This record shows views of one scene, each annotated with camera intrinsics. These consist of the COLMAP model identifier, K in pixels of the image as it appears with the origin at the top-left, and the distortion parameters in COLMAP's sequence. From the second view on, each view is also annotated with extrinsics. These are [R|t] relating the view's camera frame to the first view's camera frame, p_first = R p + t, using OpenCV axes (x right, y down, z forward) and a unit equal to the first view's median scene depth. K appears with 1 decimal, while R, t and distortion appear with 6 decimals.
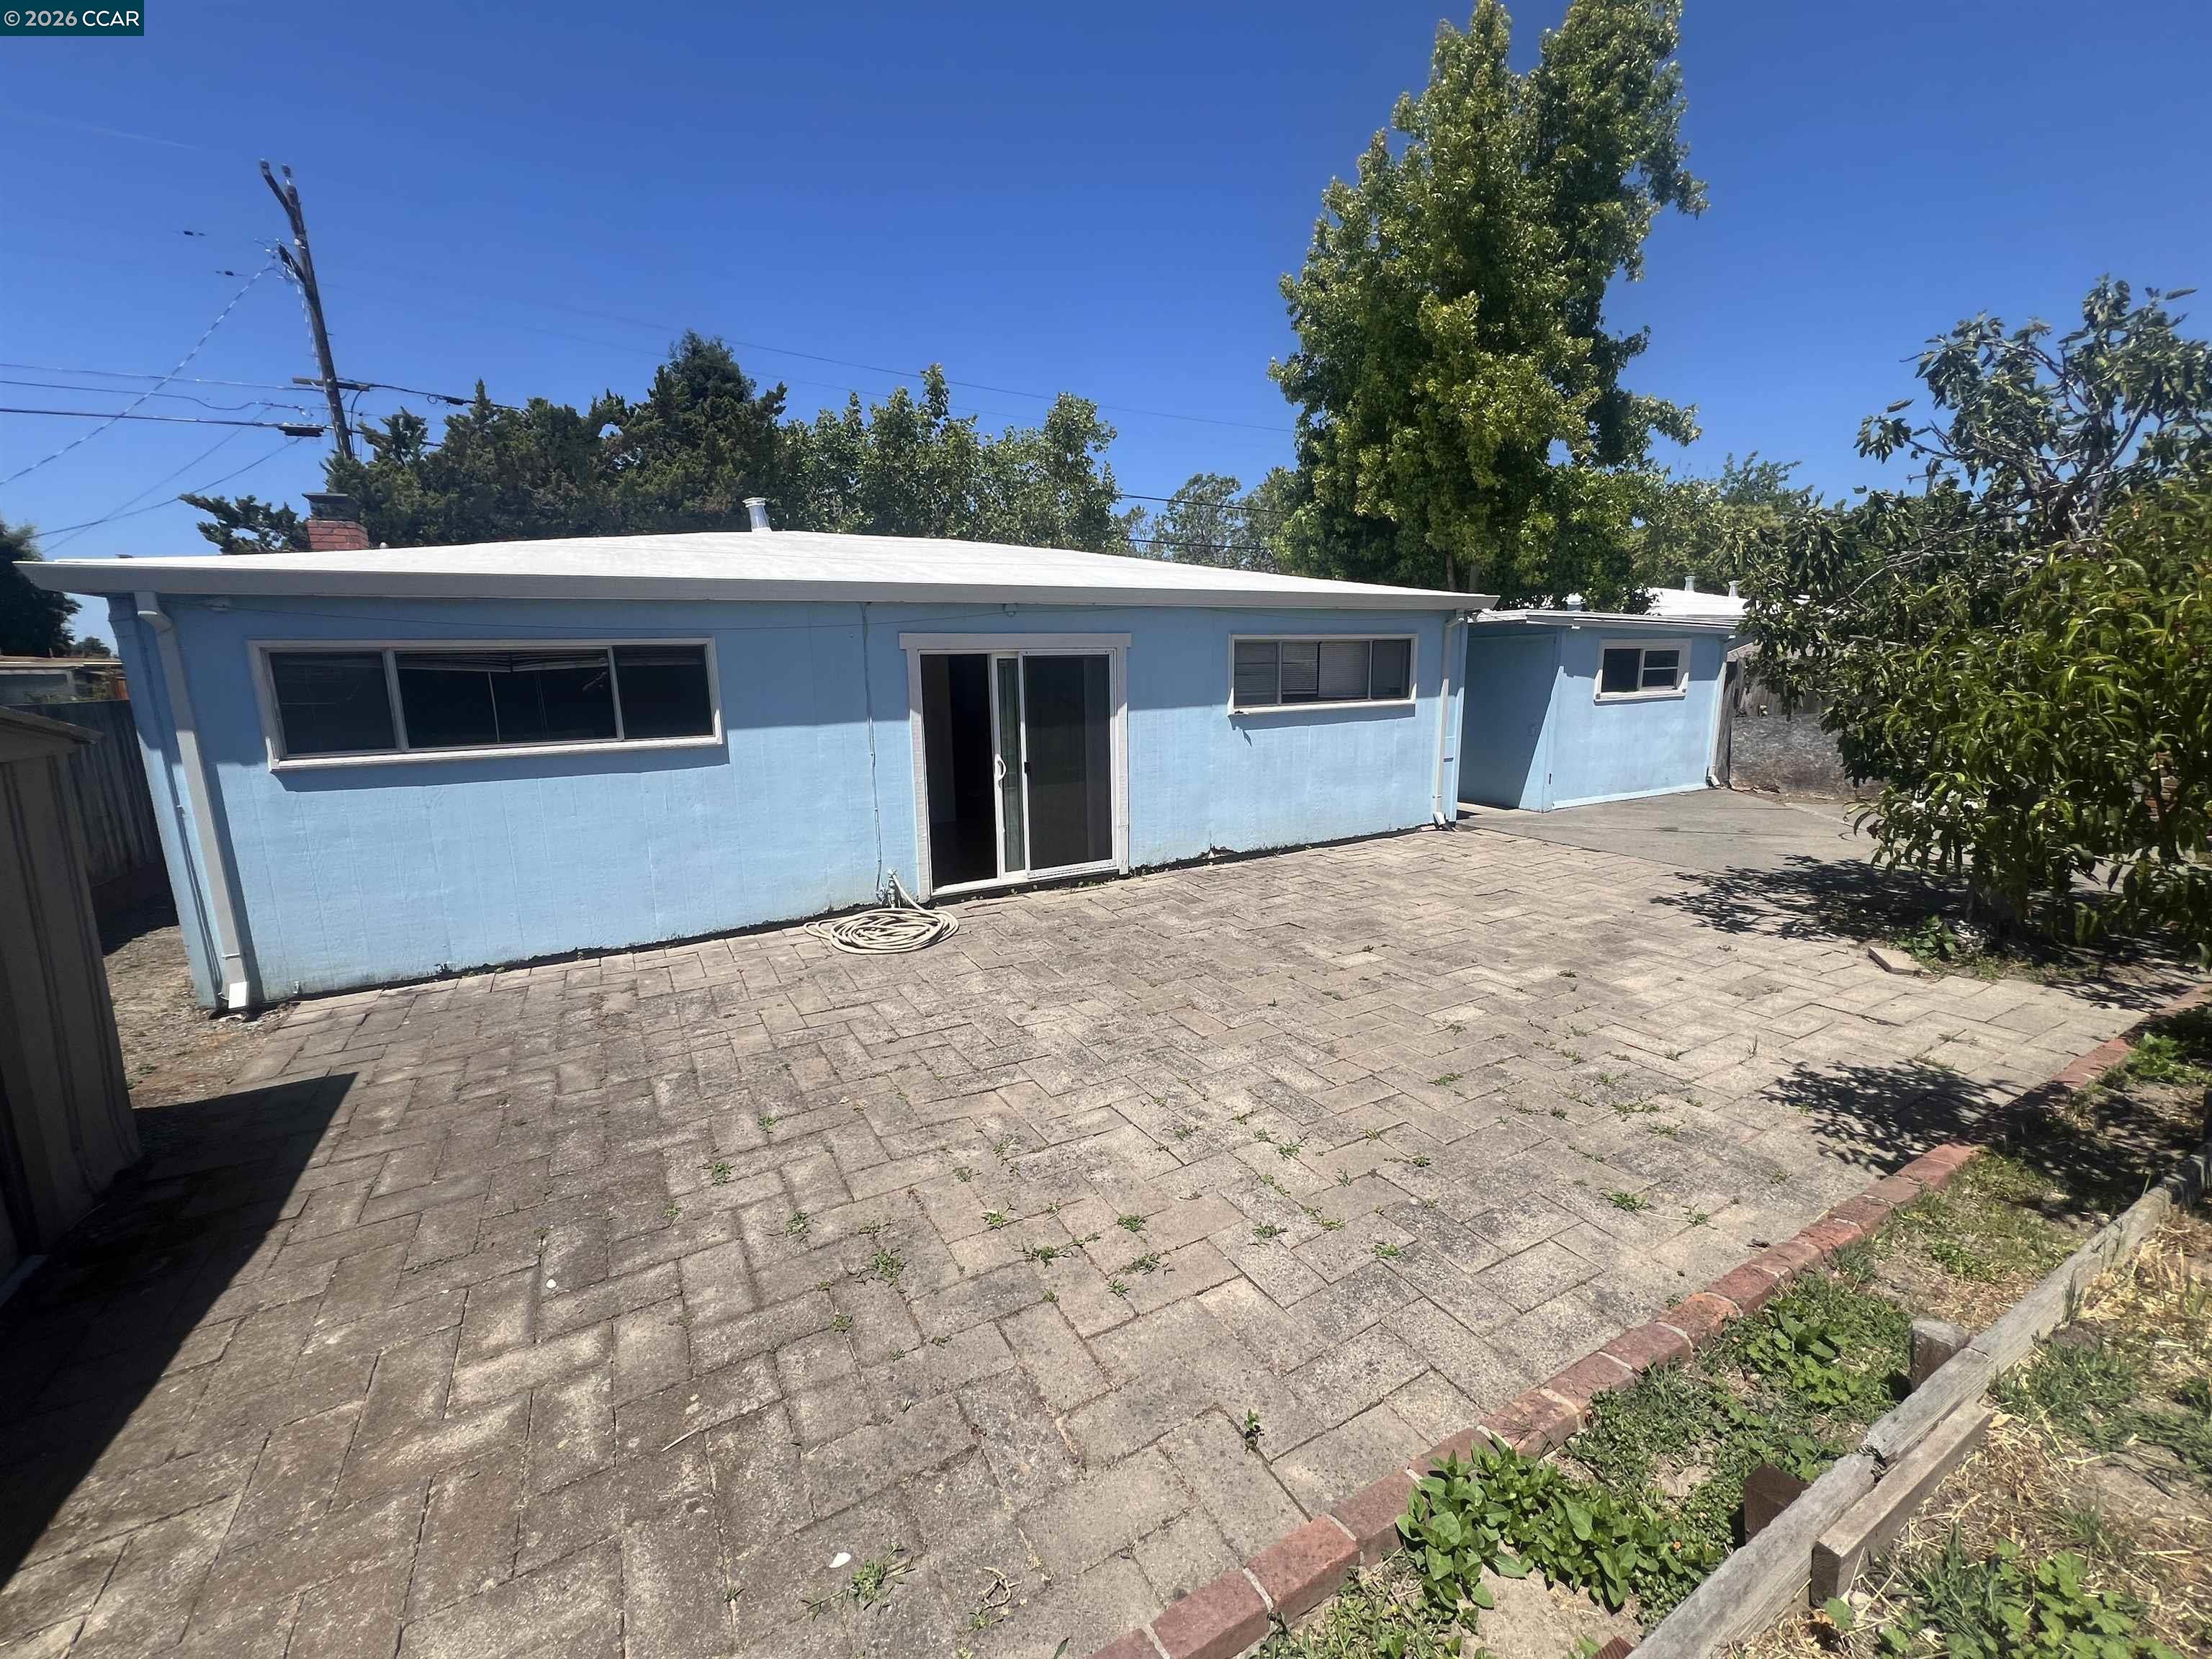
lens RADIAL K [[890.1, 0, 1106.0], [0, 890.1, 829.5], [0, 0, 1]] dist [0.000086, 0.000226]
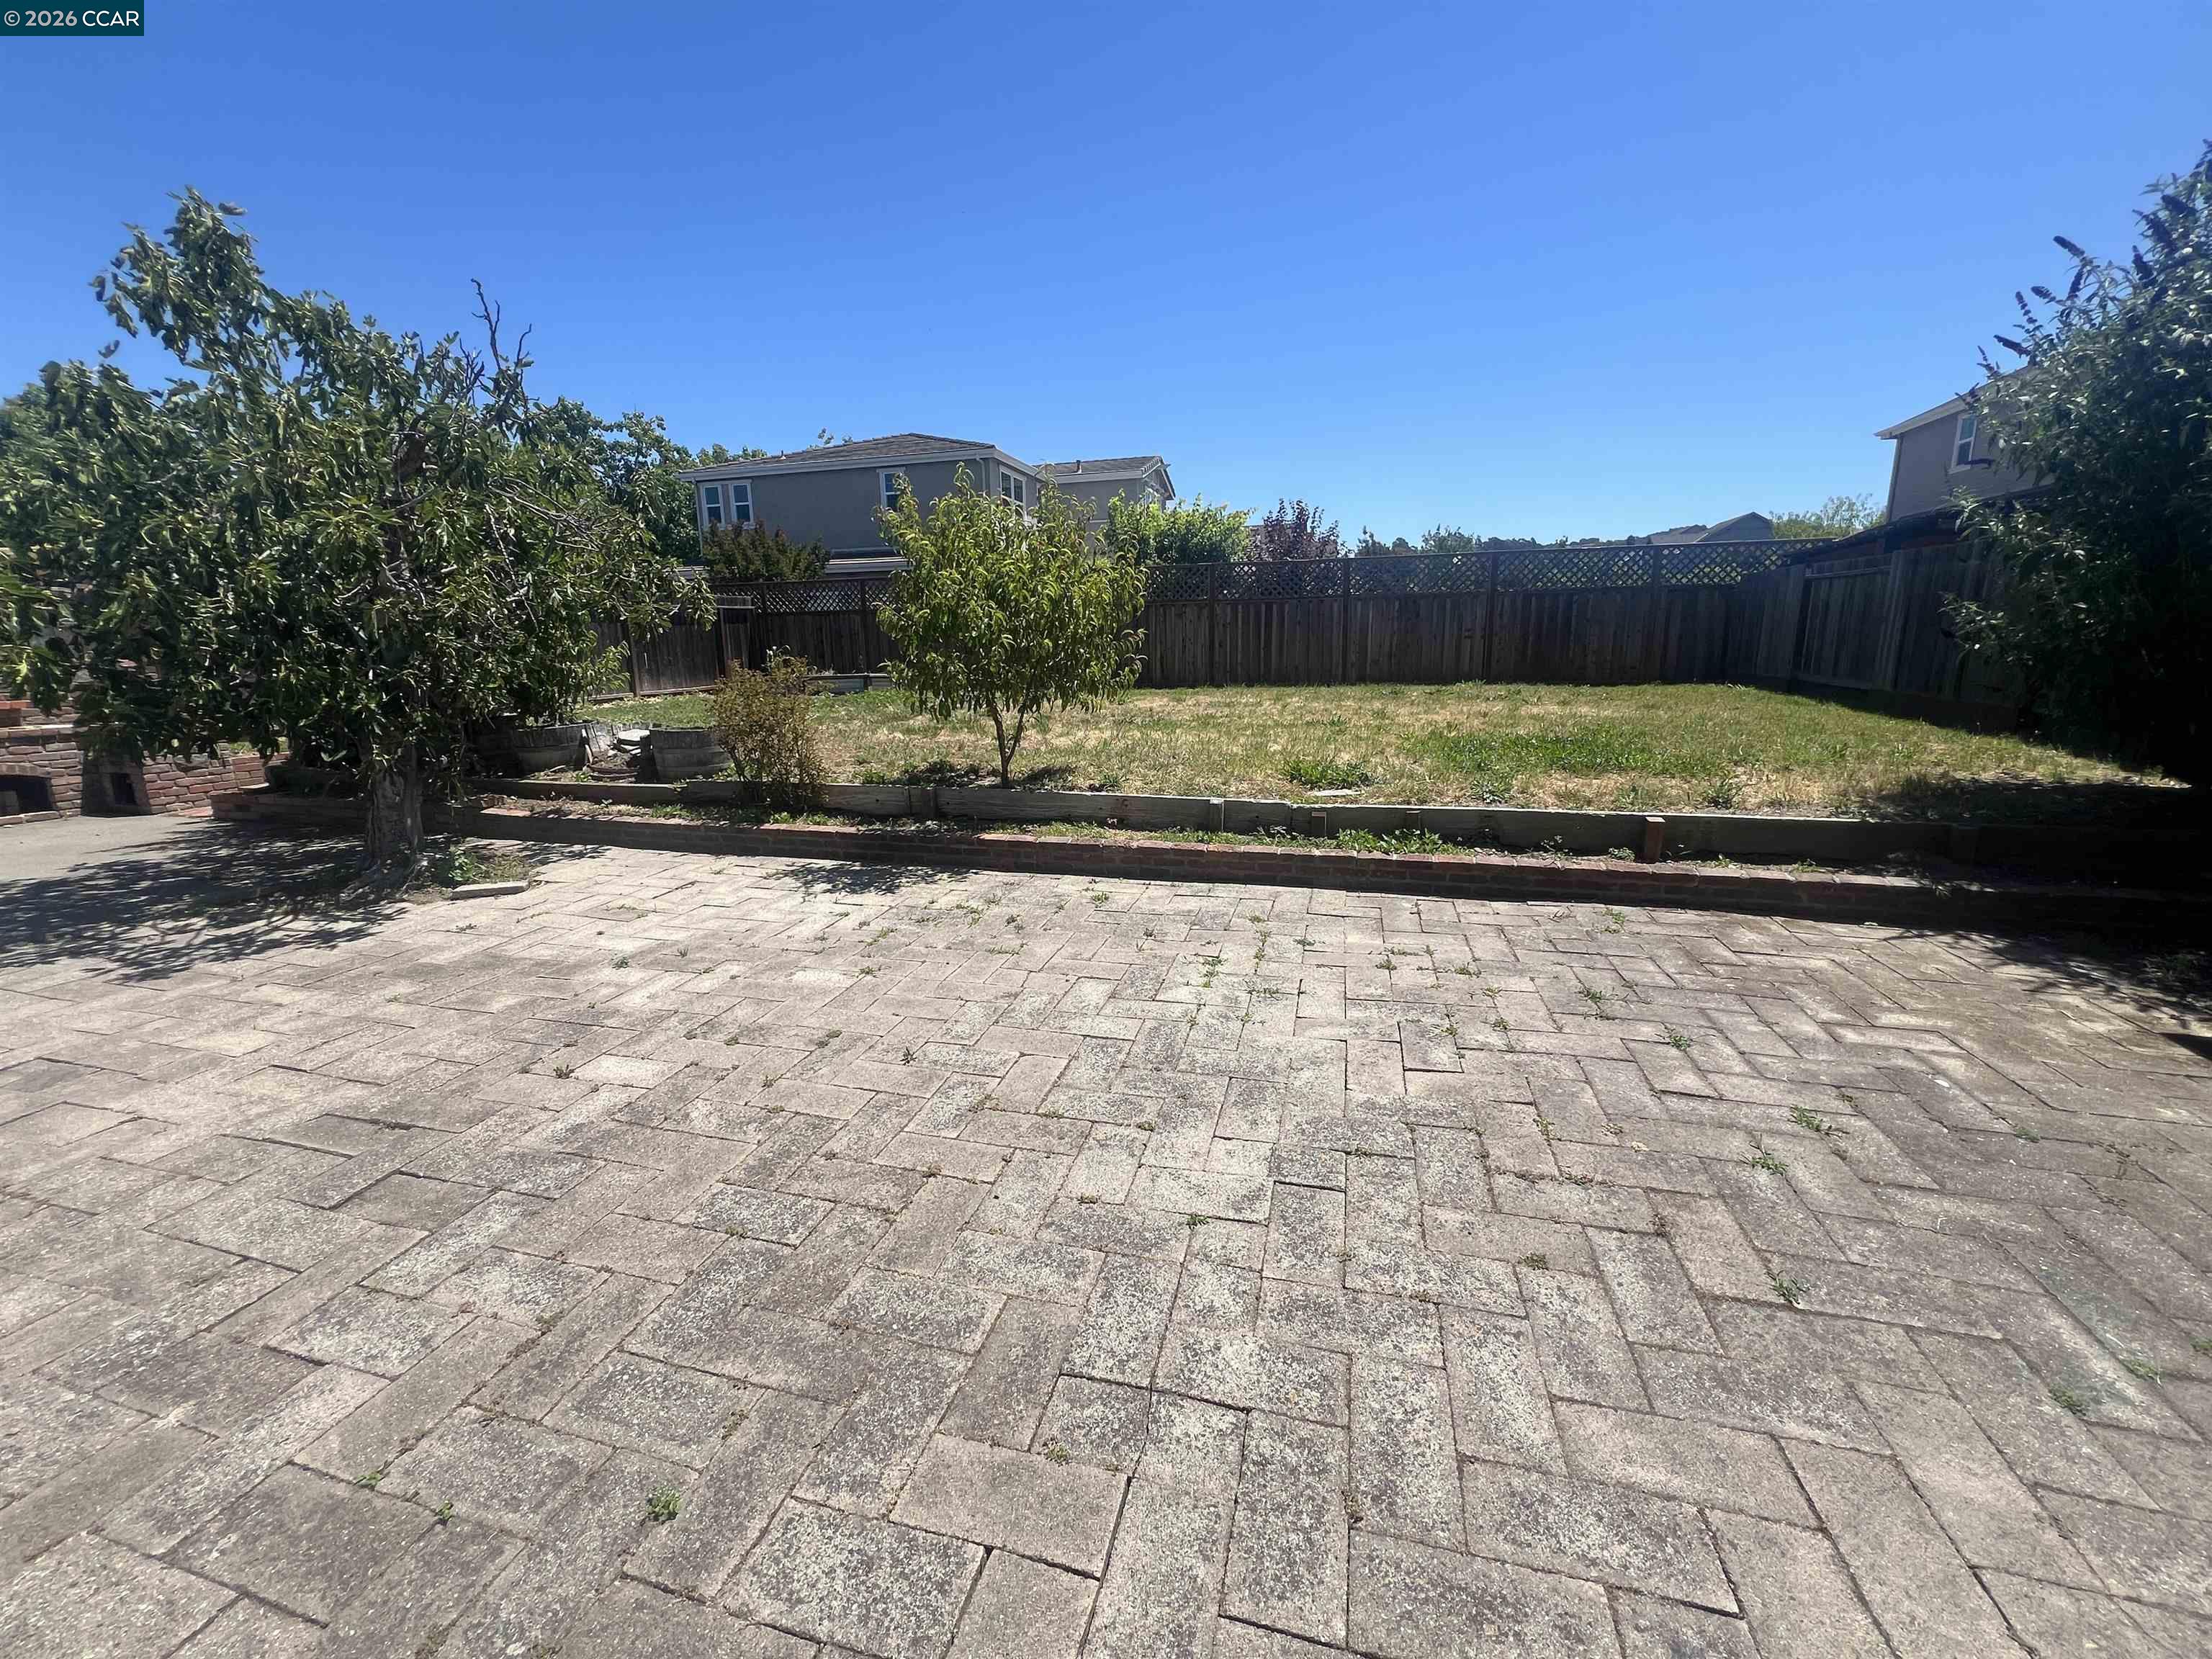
lens RADIAL K [[890.1, 0, 1106.0], [0, 890.1, 829.5], [0, 0, 1]] dist [0.000086, 0.000226]
pose [[-0.710361, -0.119845, 0.693559, -0.307815], [0.158956, 0.932621, 0.323962, -0.130727], [-0.685653, 0.340375, -0.643448, 1.123109]]
